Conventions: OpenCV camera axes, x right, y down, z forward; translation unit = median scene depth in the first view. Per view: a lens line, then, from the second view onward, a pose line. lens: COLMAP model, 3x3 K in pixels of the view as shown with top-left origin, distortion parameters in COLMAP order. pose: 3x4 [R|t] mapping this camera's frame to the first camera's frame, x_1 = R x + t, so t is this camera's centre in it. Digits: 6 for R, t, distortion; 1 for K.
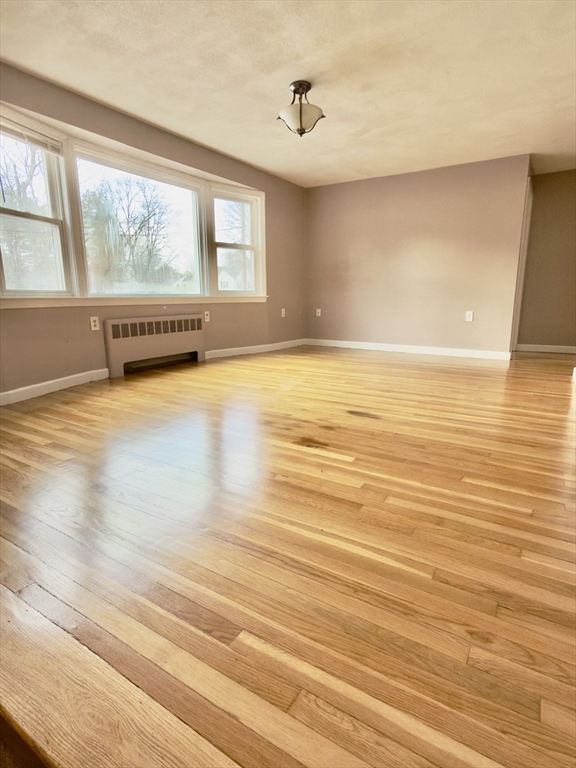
lens RADIAL K [[403.6, 0, 287.7], [0, 403.6, 380.8], [0, 0, 1]] dist [0.000155, -0.000045]
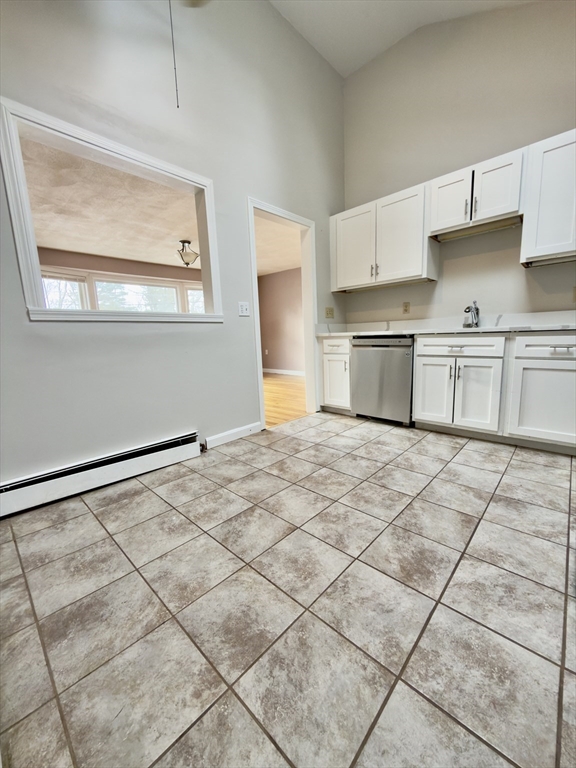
lens RADIAL K [[304.6, 0, 289.3], [0, 304.6, 383.6], [0, 0, 1]] dist [-0.000370, 0.000386]
pose [[0.980774, -0.001629, -0.195140, 1.159170], [-0.006582, 0.999120, -0.041420, 0.011000], [0.195036, 0.041908, 0.979900, -0.442460]]
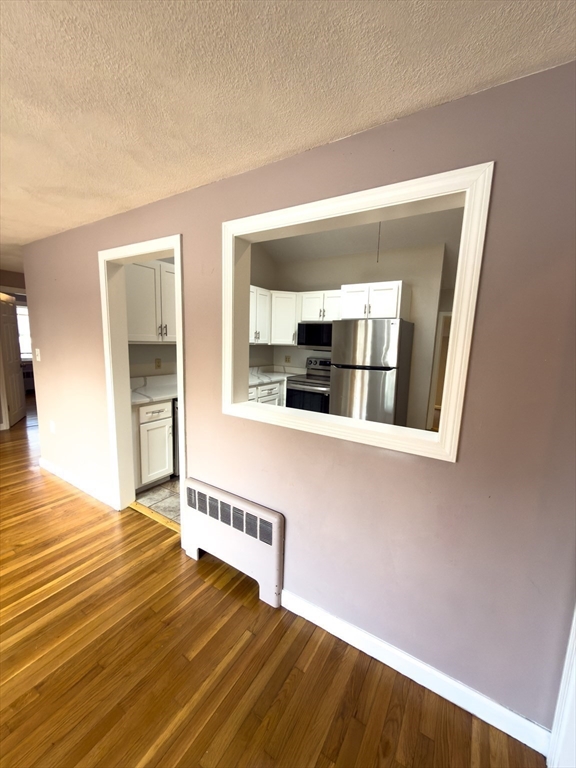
lens RADIAL K [[304.6, 0, 289.7], [0, 304.6, 384.5], [0, 0, 1]] dist [-0.000370, 0.000386]
pose [[-0.010748, -0.139278, 0.990195, -0.230517], [0.170320, 0.975527, 0.139064, -0.447495], [-0.985330, 0.170144, 0.013237, 0.485748]]
